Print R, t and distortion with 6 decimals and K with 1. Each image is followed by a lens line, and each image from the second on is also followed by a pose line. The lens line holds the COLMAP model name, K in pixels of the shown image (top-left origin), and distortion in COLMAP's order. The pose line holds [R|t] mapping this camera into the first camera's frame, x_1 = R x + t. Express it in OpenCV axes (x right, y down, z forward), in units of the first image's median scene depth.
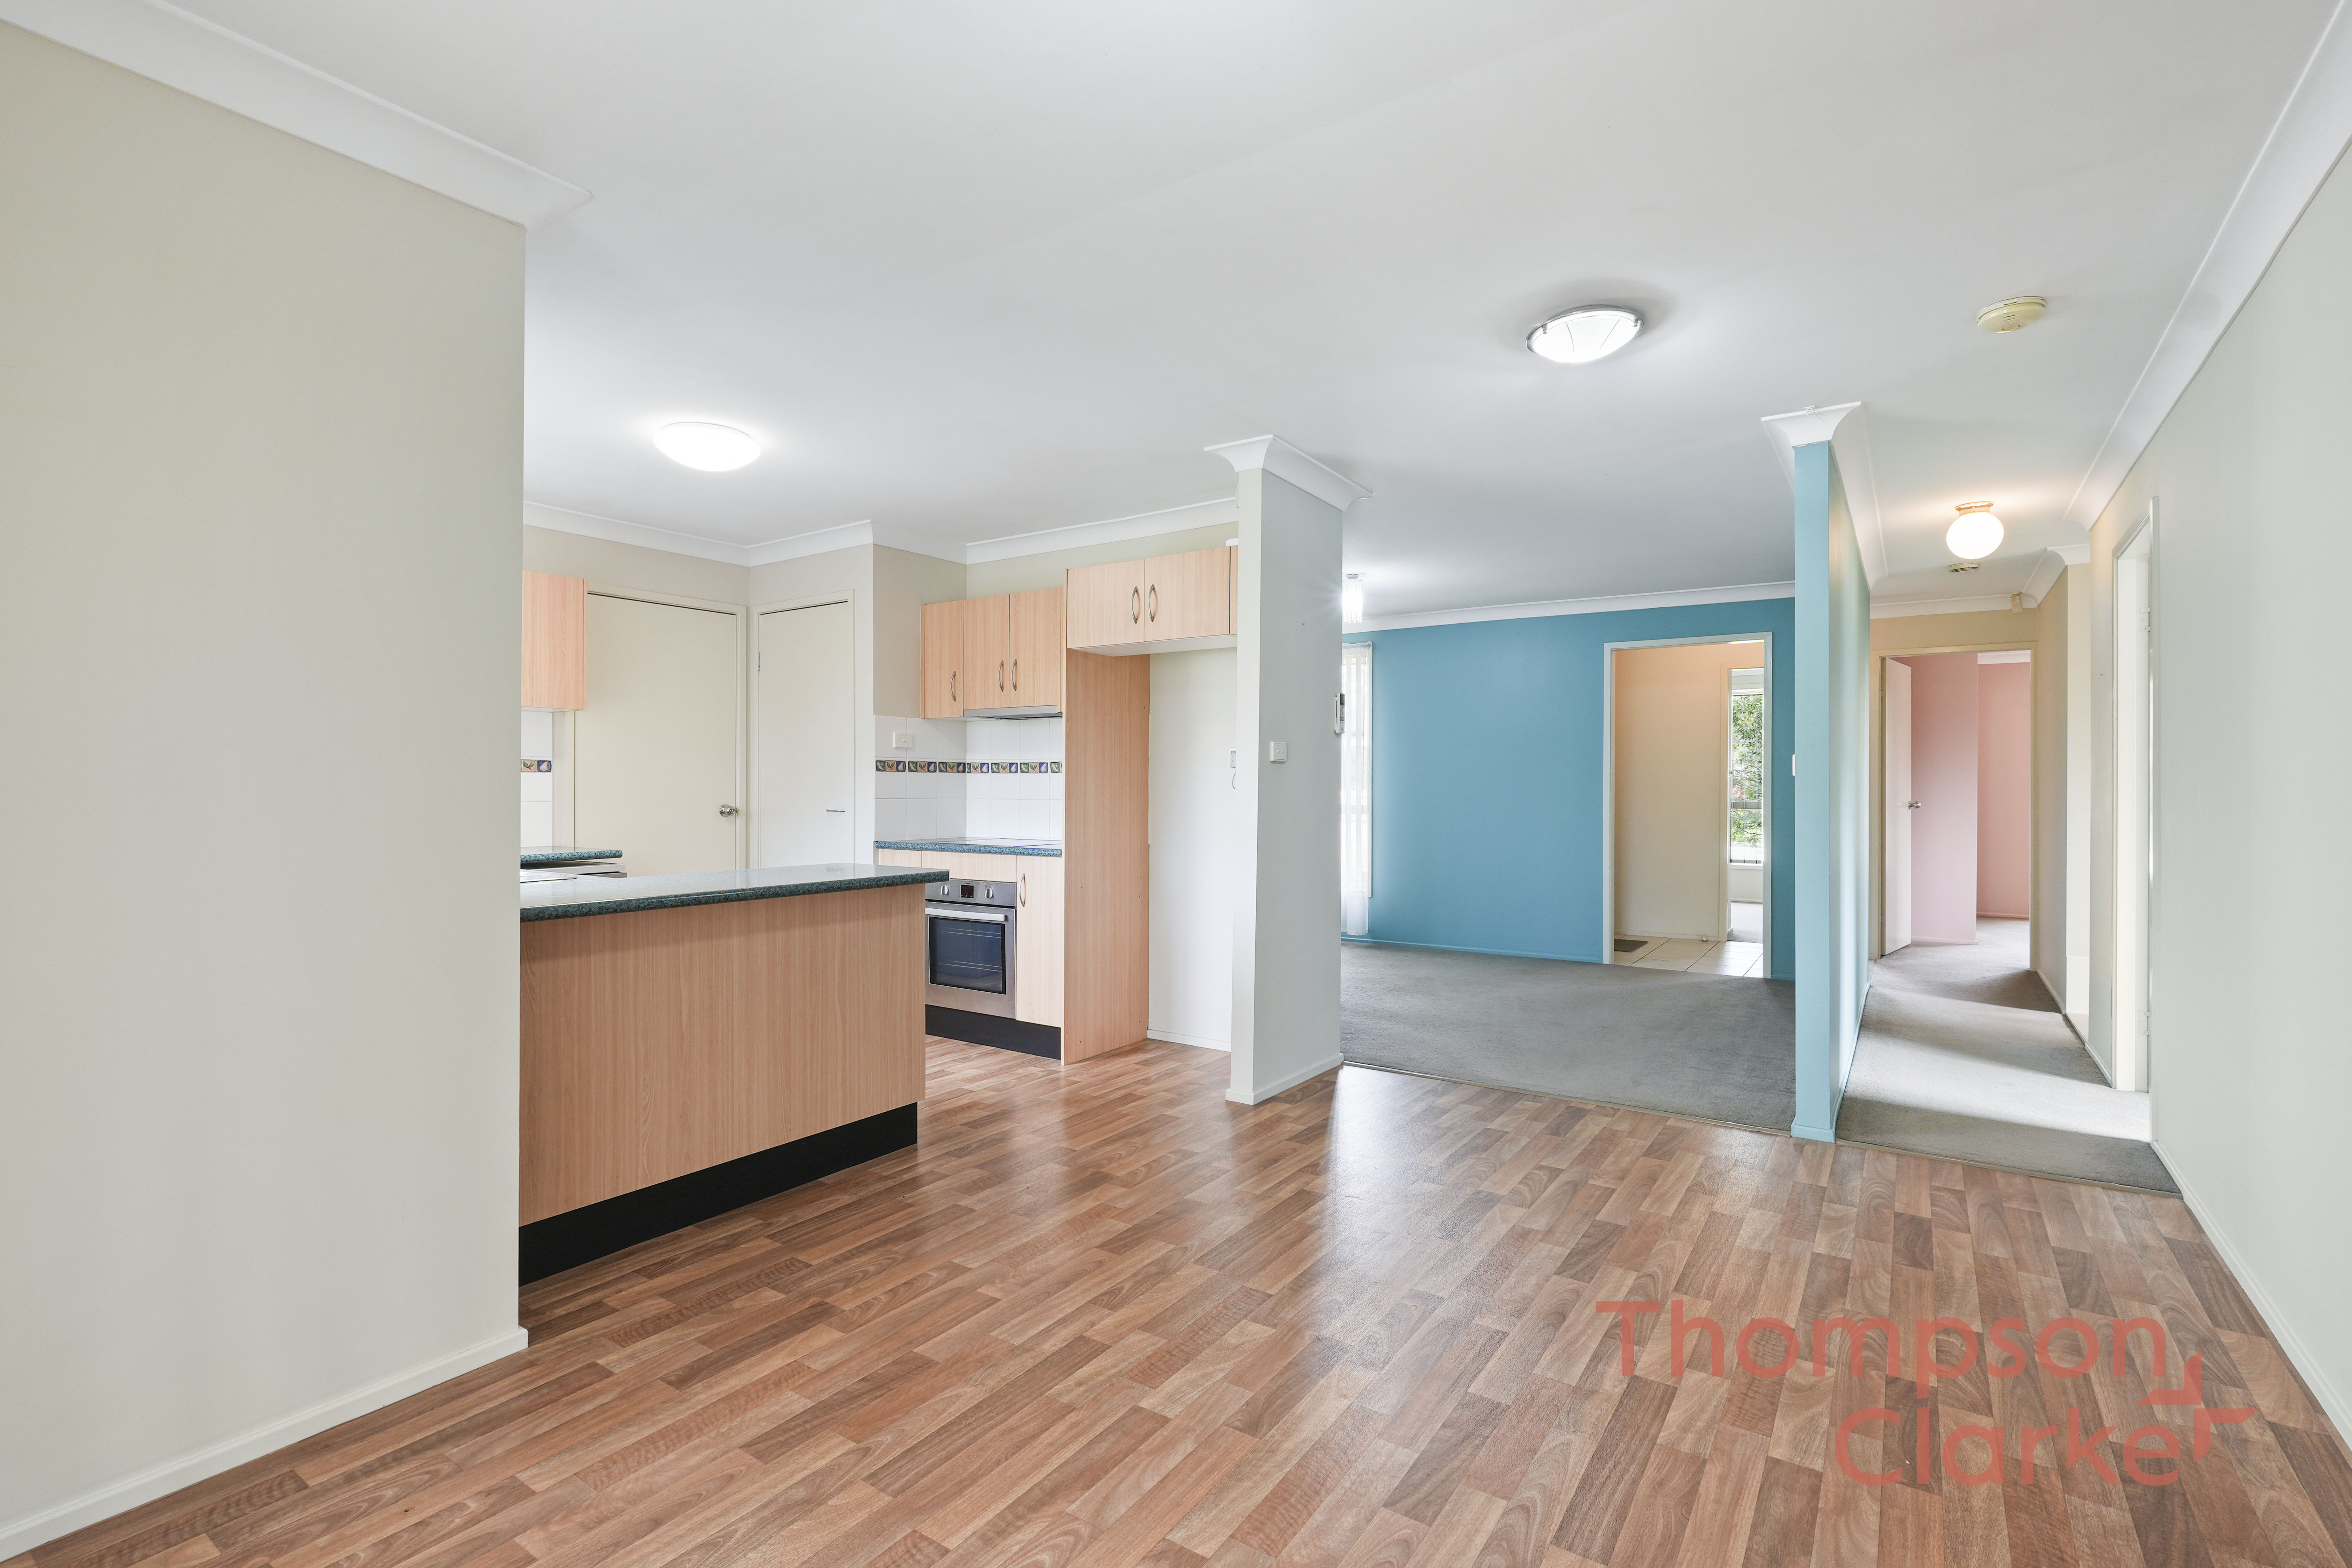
lens RADIAL K [[1069.5, 0, 1150.4], [0, 1069.5, 791.0], [0, 0, 1]] dist [0.007097, 0.001129]
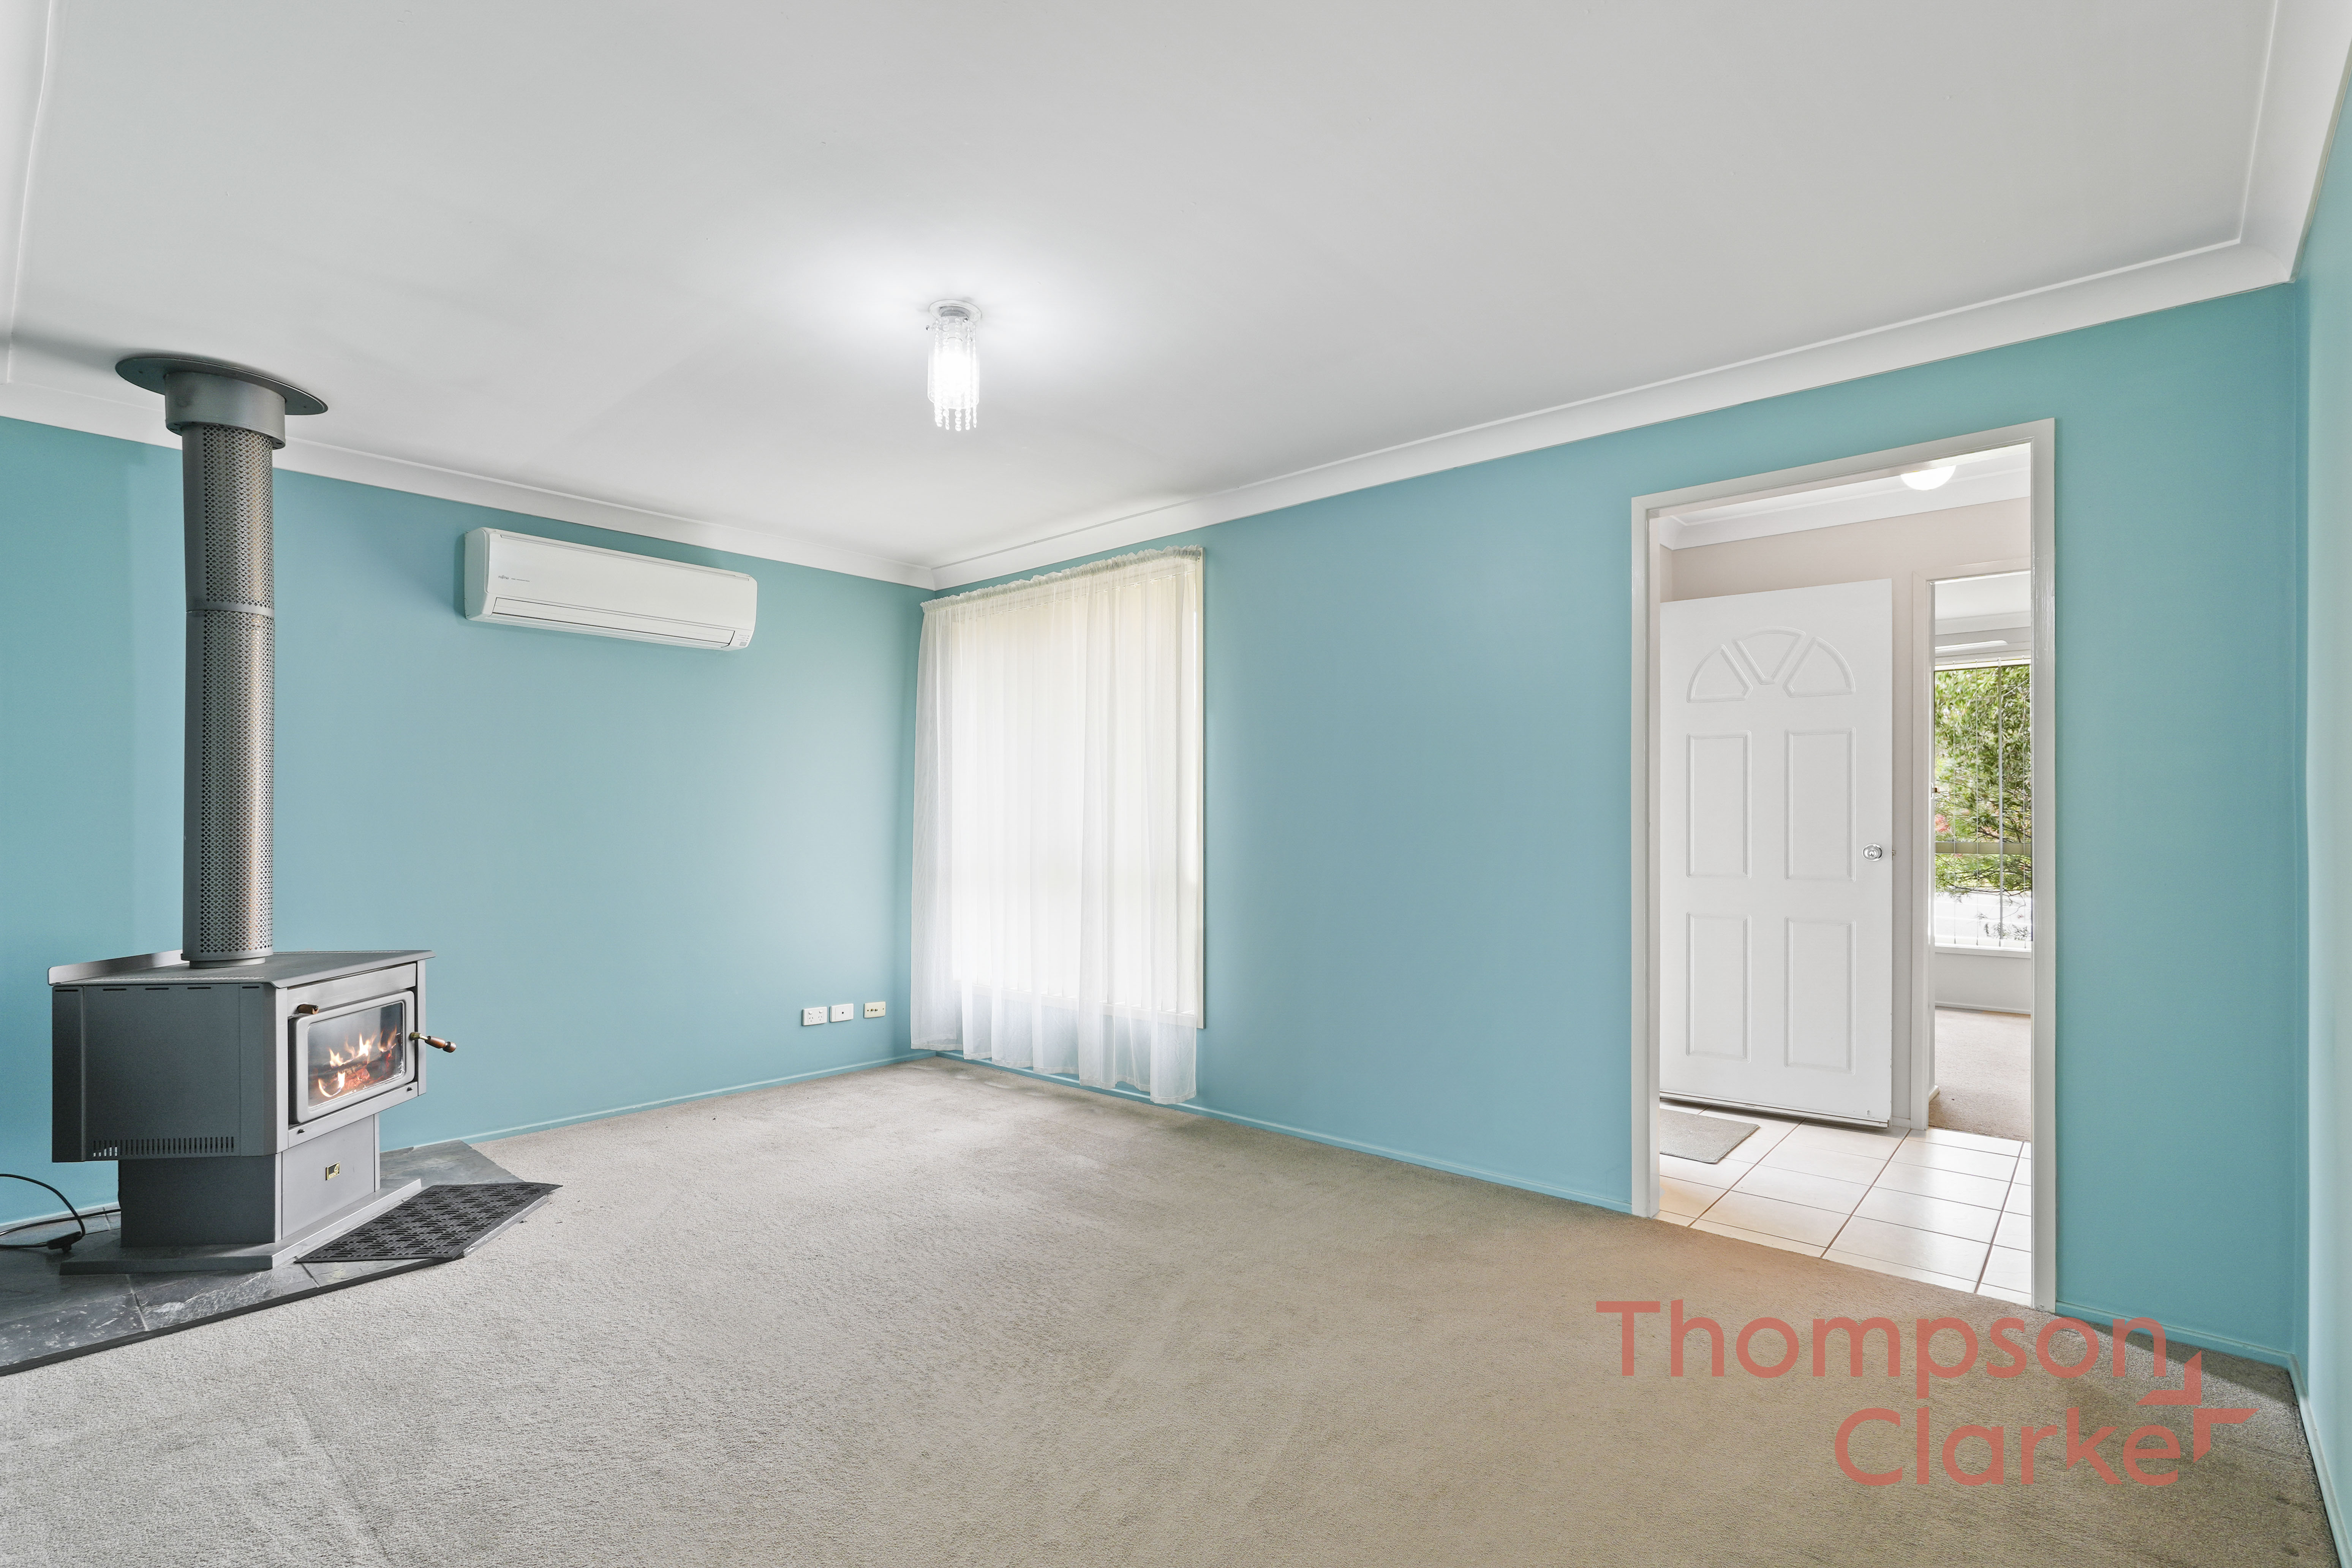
lens RADIAL K [[1069.5, 0, 1160.5], [0, 1069.5, 793.8], [0, 0, 1]] dist [0.007097, 0.001129]
pose [[0.992437, 0.001152, -0.122754, 0.178487], [-0.003716, 0.999780, -0.020657, -0.002807], [0.122703, 0.020956, 0.992222, 0.335472]]
